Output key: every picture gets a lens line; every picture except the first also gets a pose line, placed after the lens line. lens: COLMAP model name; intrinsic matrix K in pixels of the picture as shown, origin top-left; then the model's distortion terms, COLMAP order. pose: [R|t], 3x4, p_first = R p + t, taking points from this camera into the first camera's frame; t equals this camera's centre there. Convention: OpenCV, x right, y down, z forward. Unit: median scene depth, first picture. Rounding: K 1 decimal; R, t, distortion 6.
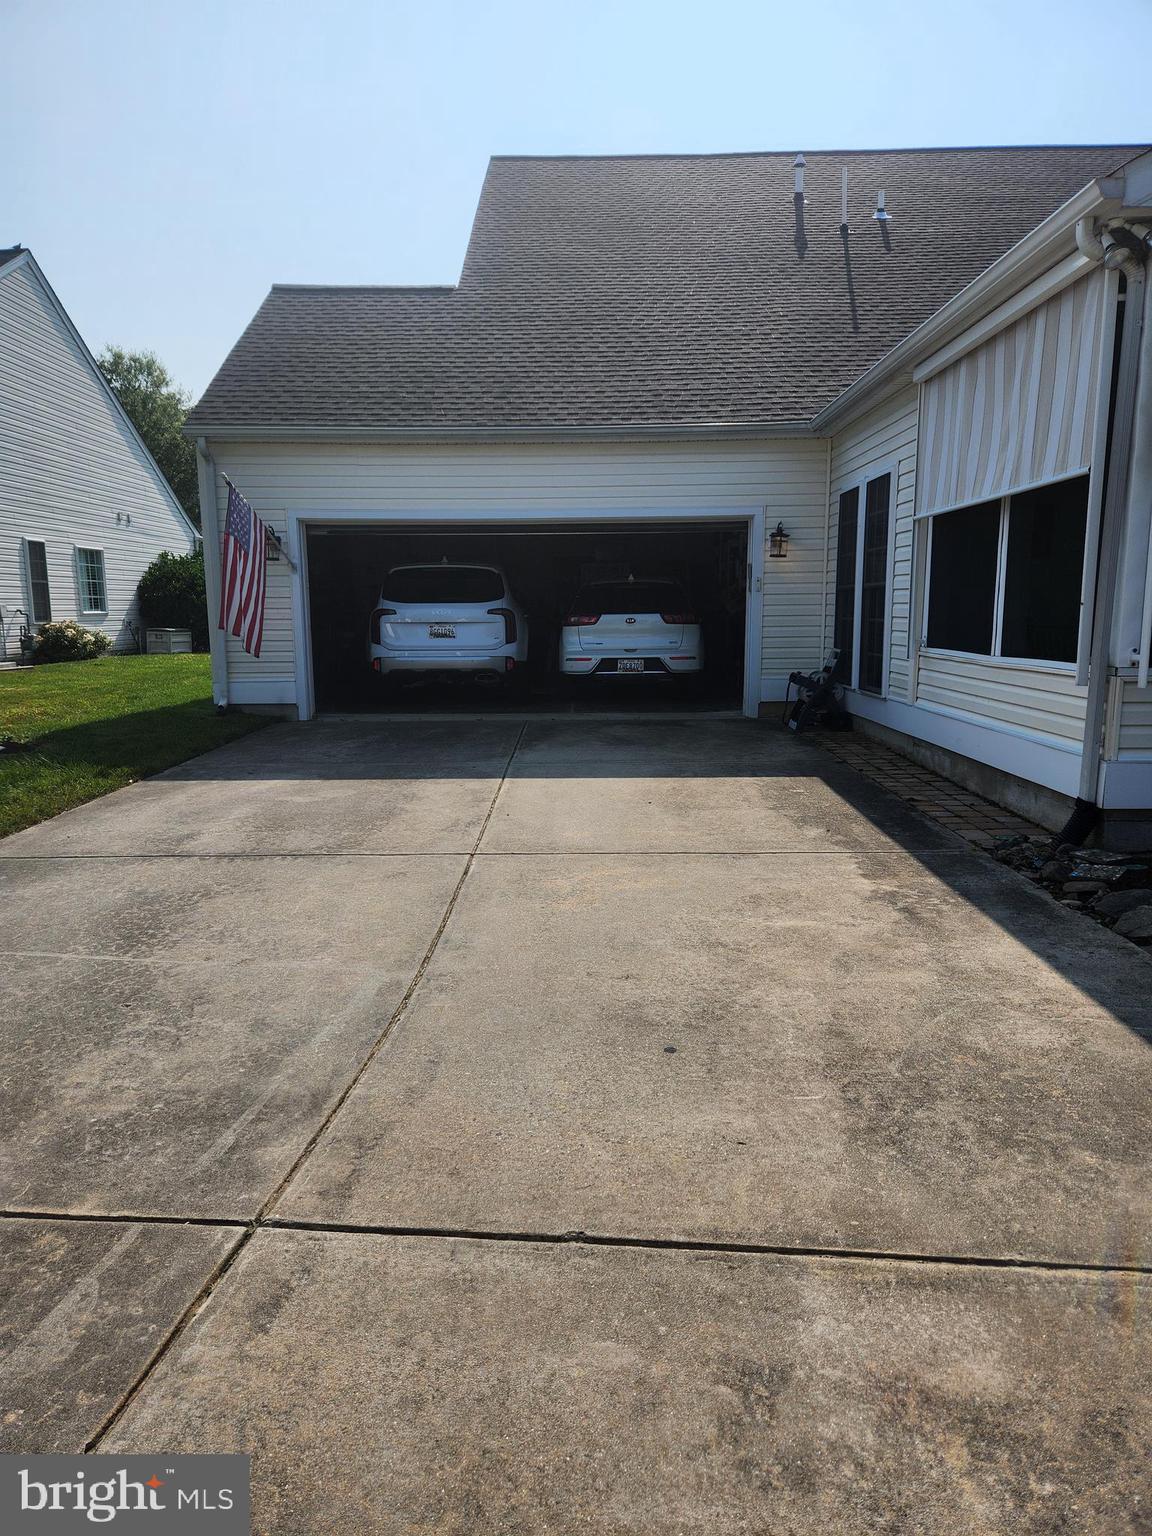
lens RADIAL K [[1077.7, 0, 576.0], [0, 1077.7, 768.0], [0, 0, 1]] dist [0.242954, -0.096904]
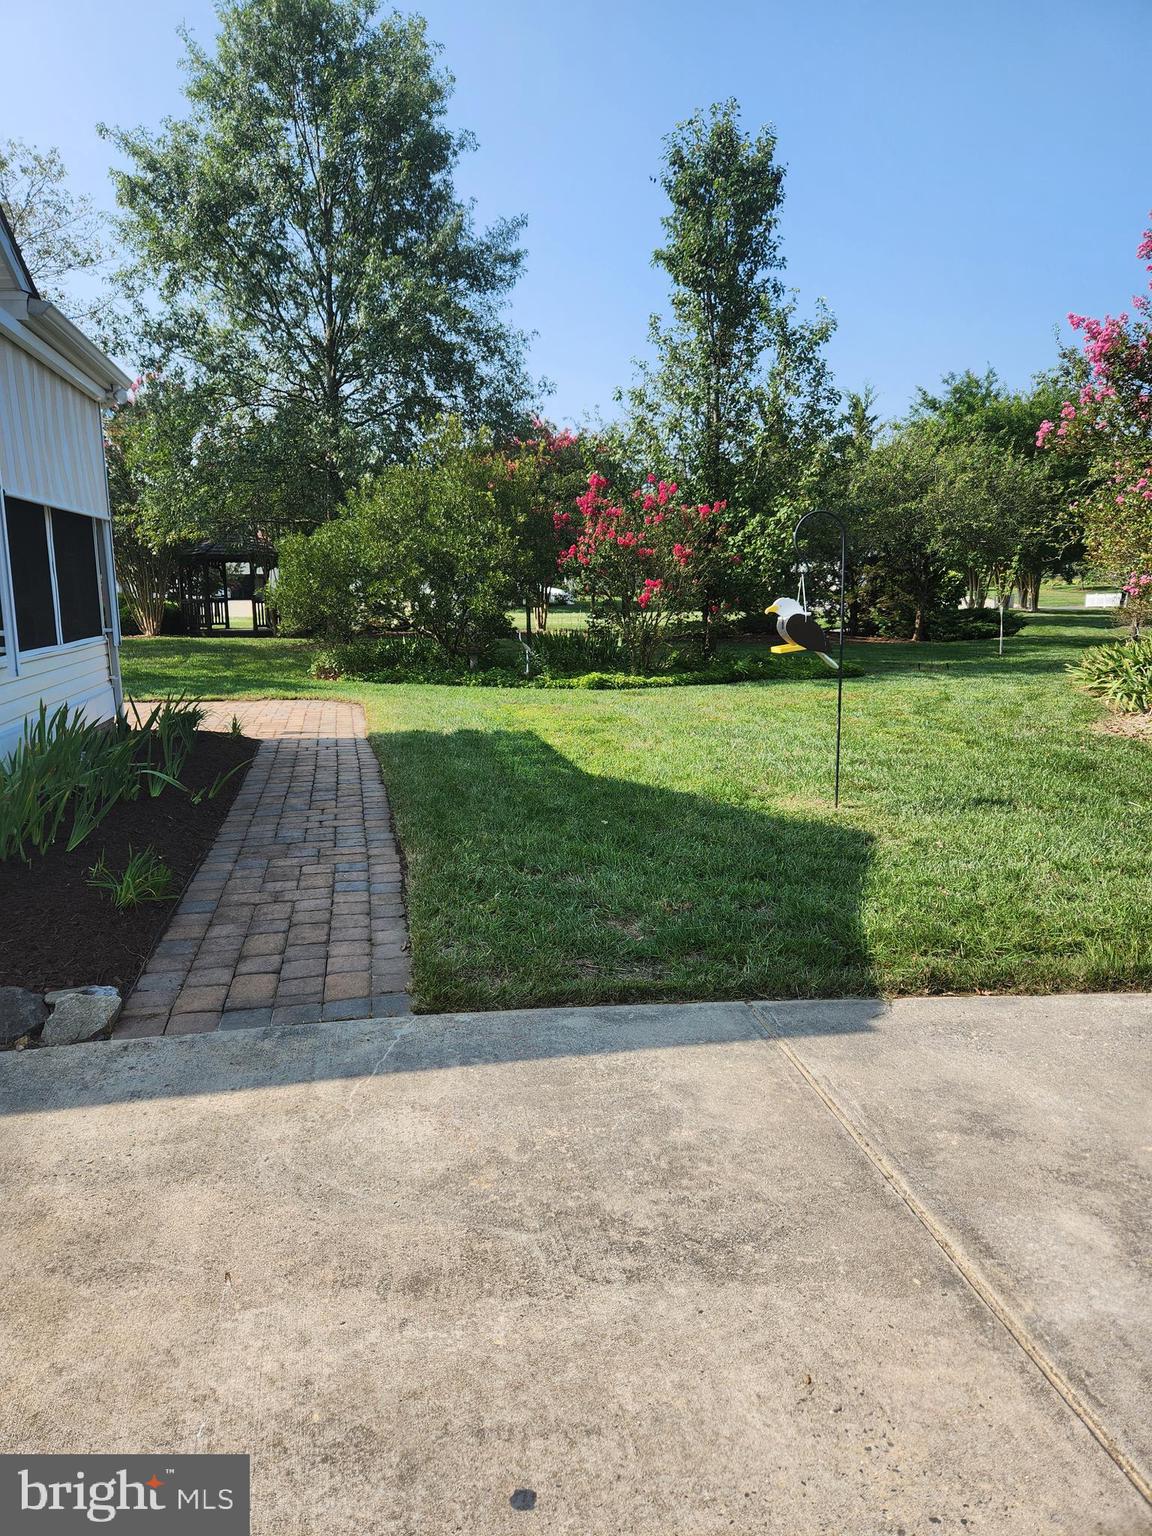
lens RADIAL K [[1042.5, 0, 577.8], [0, 1042.5, 775.6], [0, 0, 1]] dist [0.089836, -0.083132]
pose [[-0.225943, -0.173011, 0.958654, -0.227226], [0.160788, 0.963981, 0.211868, -0.111679], [-0.960779, 0.202010, -0.189987, 0.685699]]
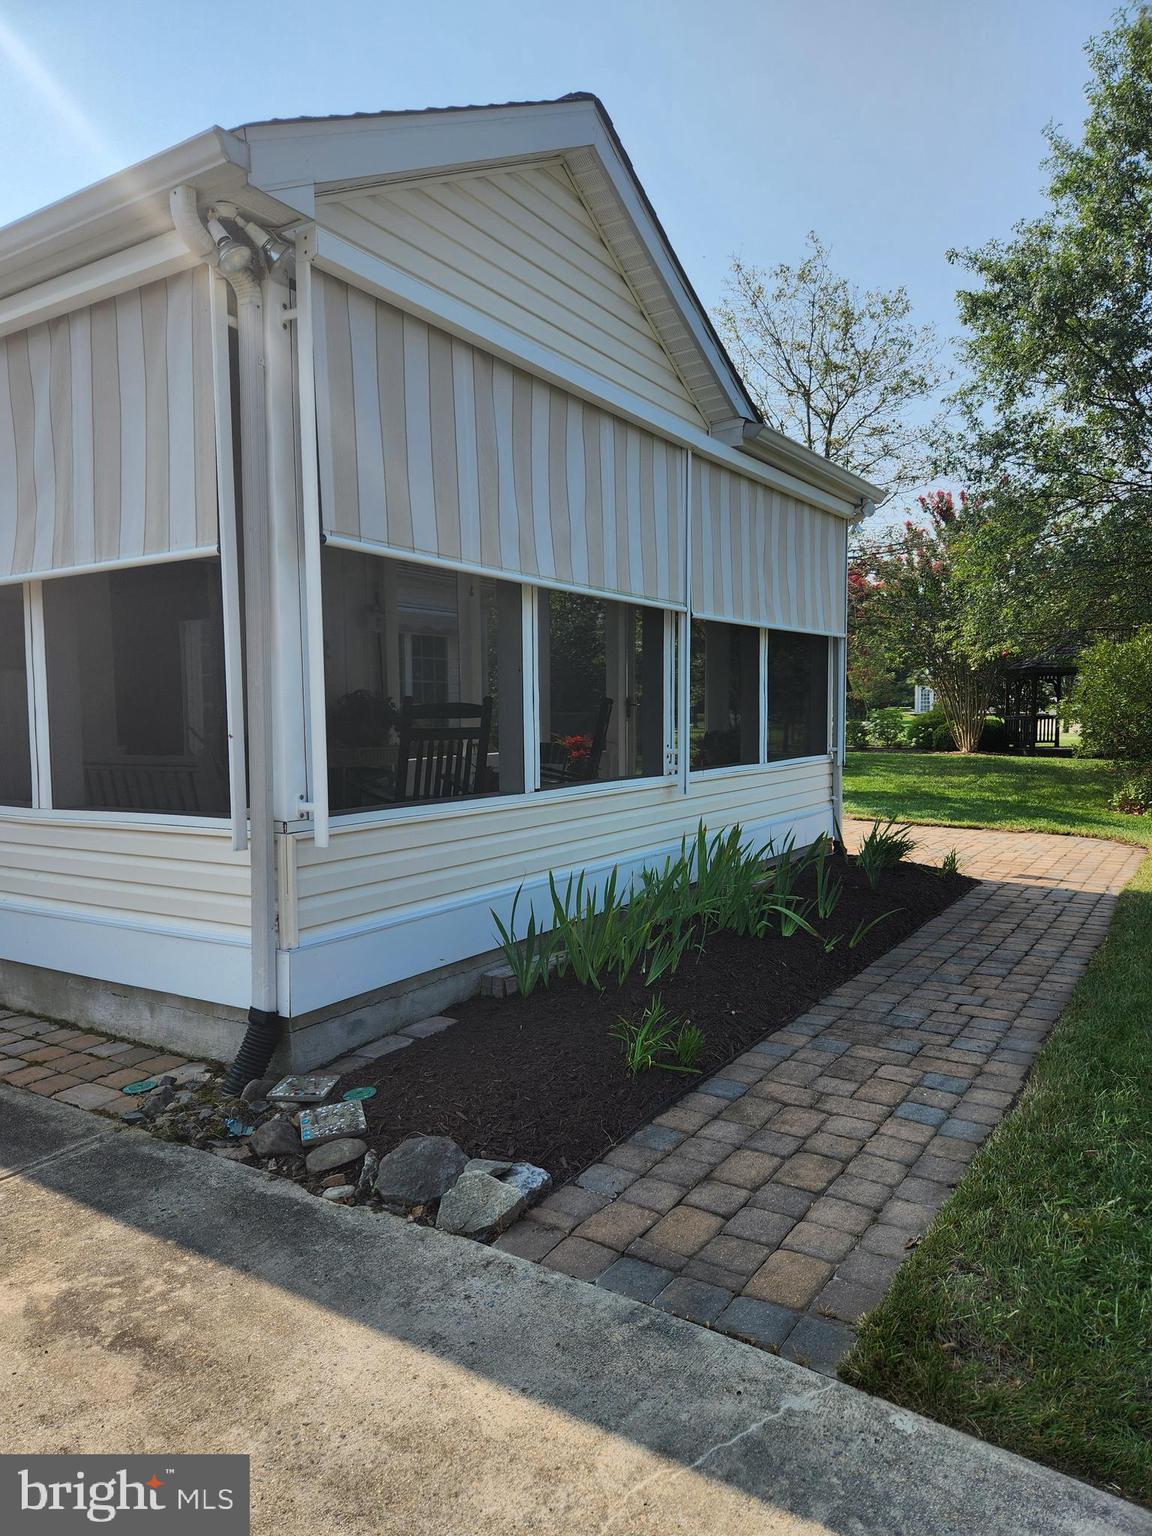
lens RADIAL K [[1042.5, 0, 577.8], [0, 1042.5, 775.6], [0, 0, 1]] dist [0.089836, -0.083132]
pose [[0.539471, -0.060696, 0.839814, 0.014911], [0.138999, 0.990134, -0.017730, -0.085773], [-0.830452, 0.126298, 0.542585, 0.509283]]
